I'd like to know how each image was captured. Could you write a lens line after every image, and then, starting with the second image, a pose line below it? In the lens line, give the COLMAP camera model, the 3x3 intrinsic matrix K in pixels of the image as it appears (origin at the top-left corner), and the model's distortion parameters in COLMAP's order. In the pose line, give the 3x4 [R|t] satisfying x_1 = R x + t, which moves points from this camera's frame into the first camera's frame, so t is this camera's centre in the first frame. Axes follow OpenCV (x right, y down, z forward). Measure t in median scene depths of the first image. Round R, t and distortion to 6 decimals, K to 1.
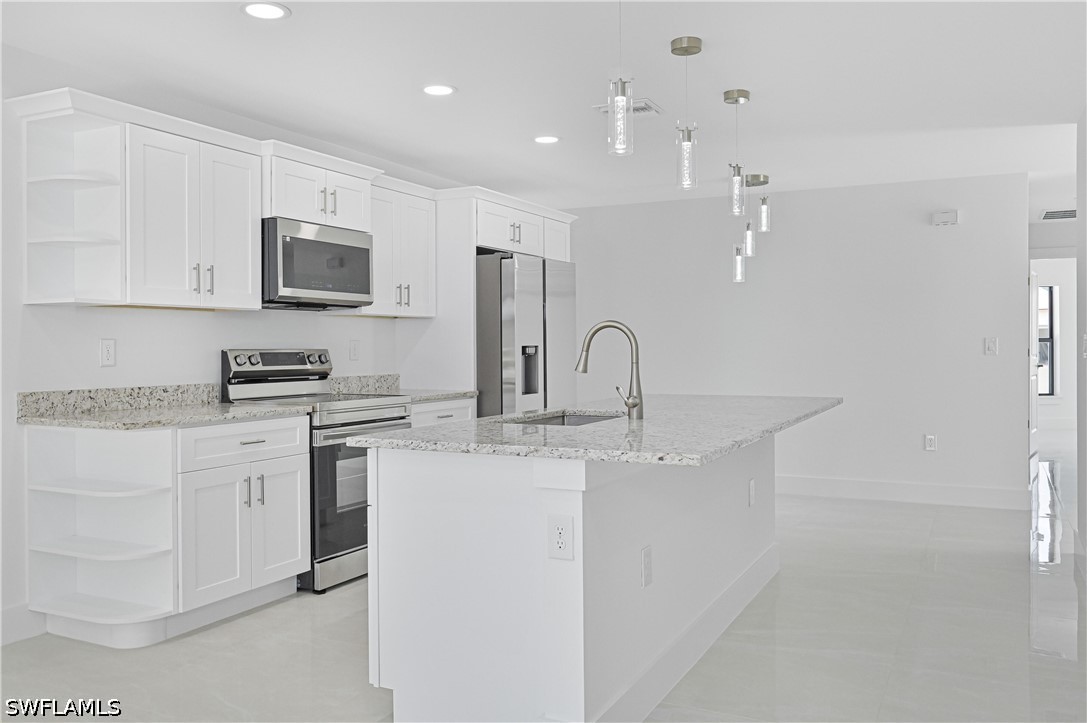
lens RADIAL K [[861.8, 0, 543.6], [0, 861.8, 359.0], [0, 0, 1]] dist [-0.009672, -0.001026]
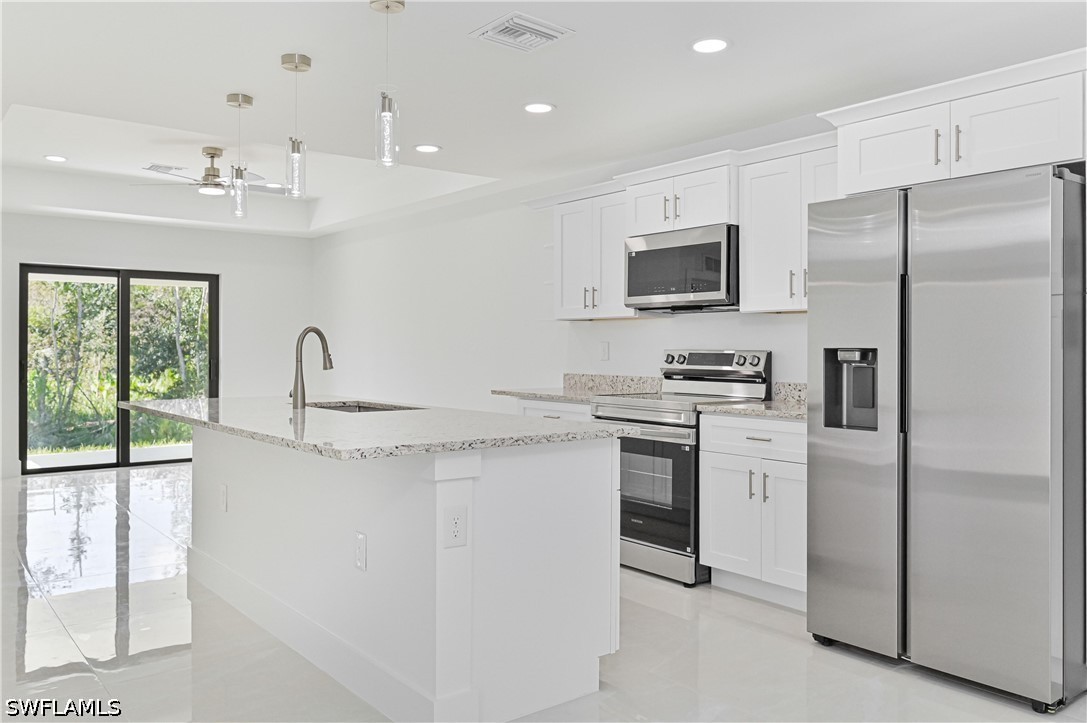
lens RADIAL K [[846.0, 0, 542.9], [0, 846.0, 353.0], [0, 0, 1]] dist [-0.000960, -0.008479]
pose [[-0.415326, 0.005267, -0.909657, 0.849622], [-0.018325, 0.999732, 0.014155, -0.022121], [0.909488, 0.022548, -0.415119, 1.471471]]
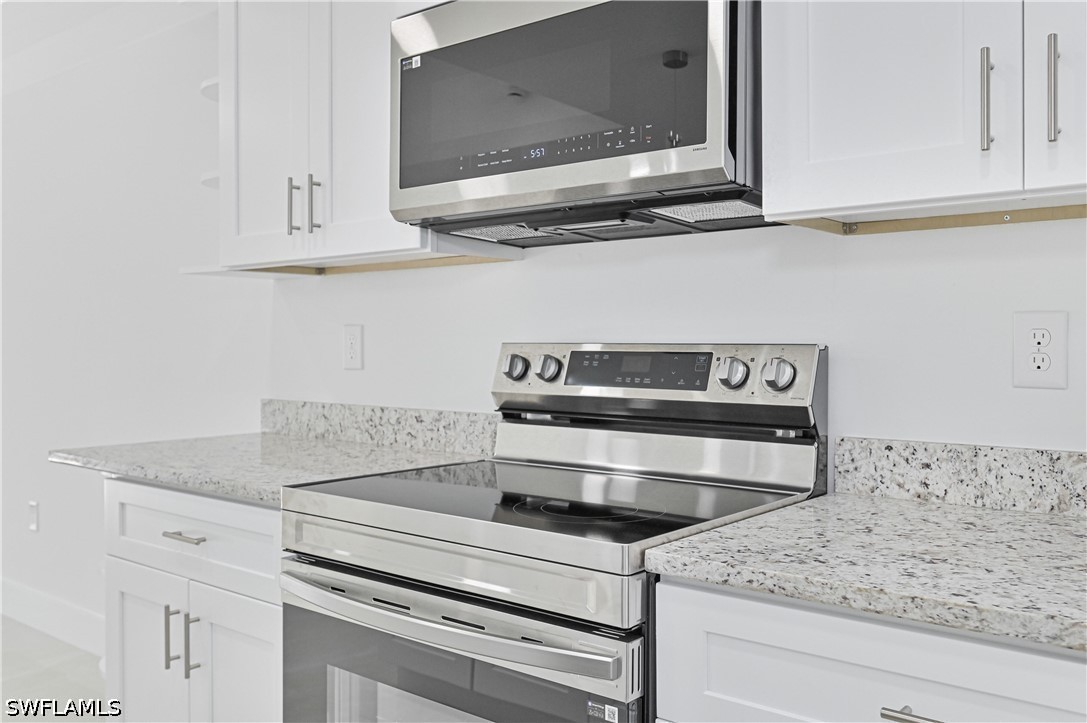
lens RADIAL K [[919.6, 0, 548.2], [0, 919.6, 331.7], [0, 0, 1]] dist [-0.005371, -0.001360]
pose [[-0.201755, -0.009757, -0.979387, 0.108880], [-0.014683, 0.999868, -0.006936, -0.015322], [0.979326, 0.012981, -0.201872, 1.236464]]
